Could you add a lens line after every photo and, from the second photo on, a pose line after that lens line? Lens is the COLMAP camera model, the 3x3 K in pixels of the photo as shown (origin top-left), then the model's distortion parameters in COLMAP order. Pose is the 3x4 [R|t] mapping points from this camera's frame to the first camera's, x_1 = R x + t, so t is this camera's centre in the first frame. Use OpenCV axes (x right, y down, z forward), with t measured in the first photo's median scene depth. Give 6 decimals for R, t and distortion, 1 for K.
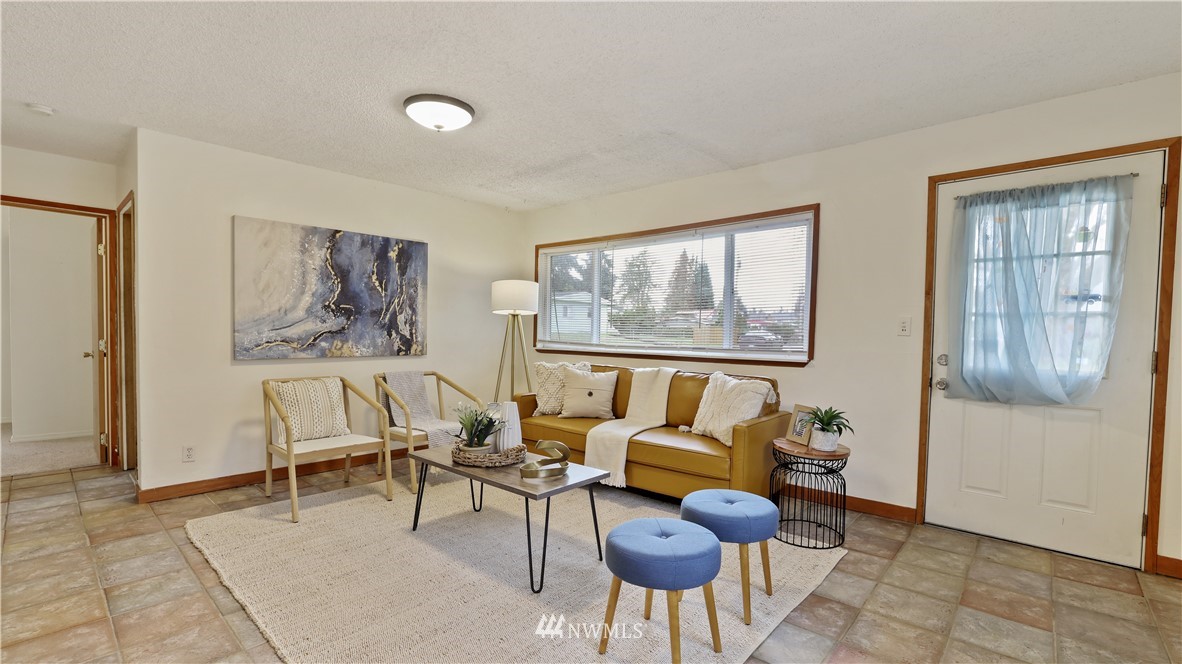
lens RADIAL K [[511.2, 0, 593.5], [0, 511.2, 343.0], [0, 0, 1]] dist [-0.039813, 0.013486]
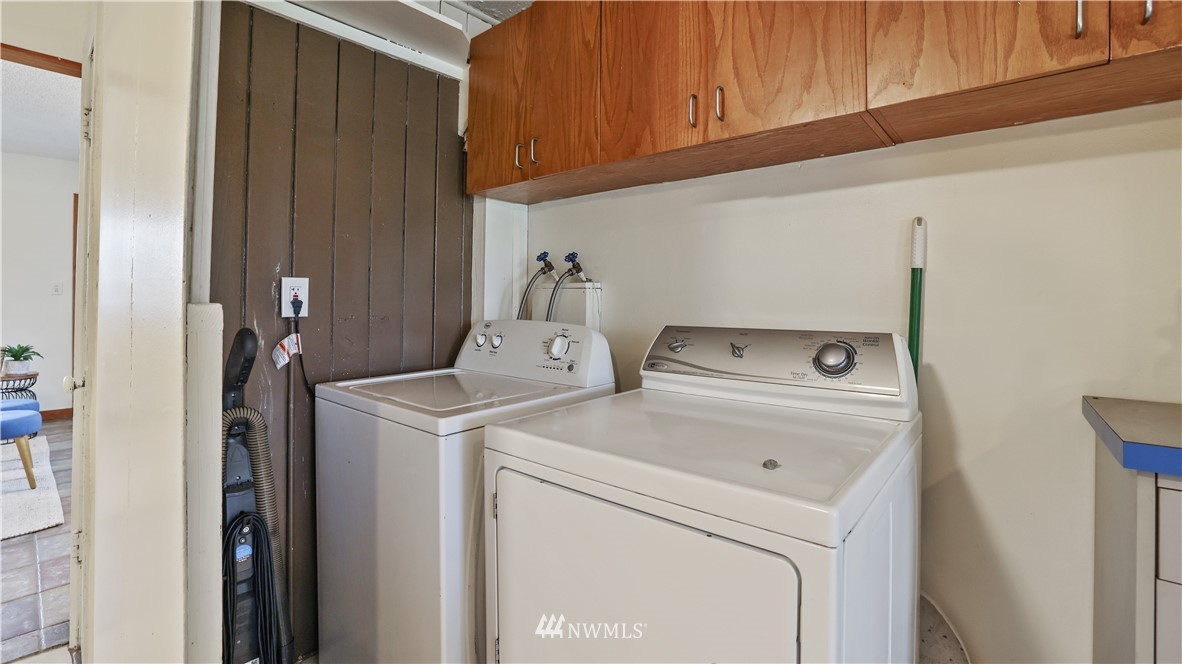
lens RADIAL K [[511.2, 0, 583.2], [0, 511.2, 296.0], [0, 0, 1]] dist [-0.039813, 0.013486]
pose [[-0.027639, -0.010370, 0.999564, -0.779767], [0.008579, 0.999907, 0.010611, -0.013249], [-0.999581, 0.008869, -0.027547, -0.459731]]
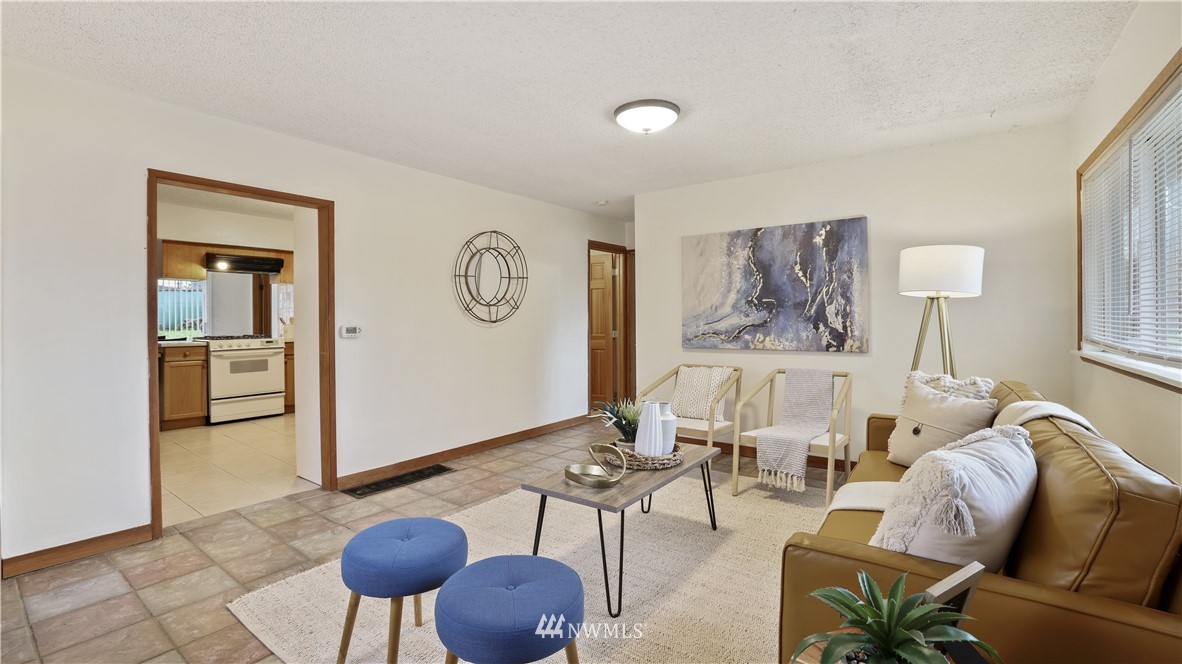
lens RADIAL K [[511.2, 0, 596.3], [0, 511.2, 323.0], [0, 0, 1]] dist [-0.039813, 0.013486]
pose [[0.106484, -0.008460, -0.994278, 0.583835], [-0.016607, 0.999809, -0.010286, -0.011927], [0.994176, 0.017607, 0.106324, 0.648122]]
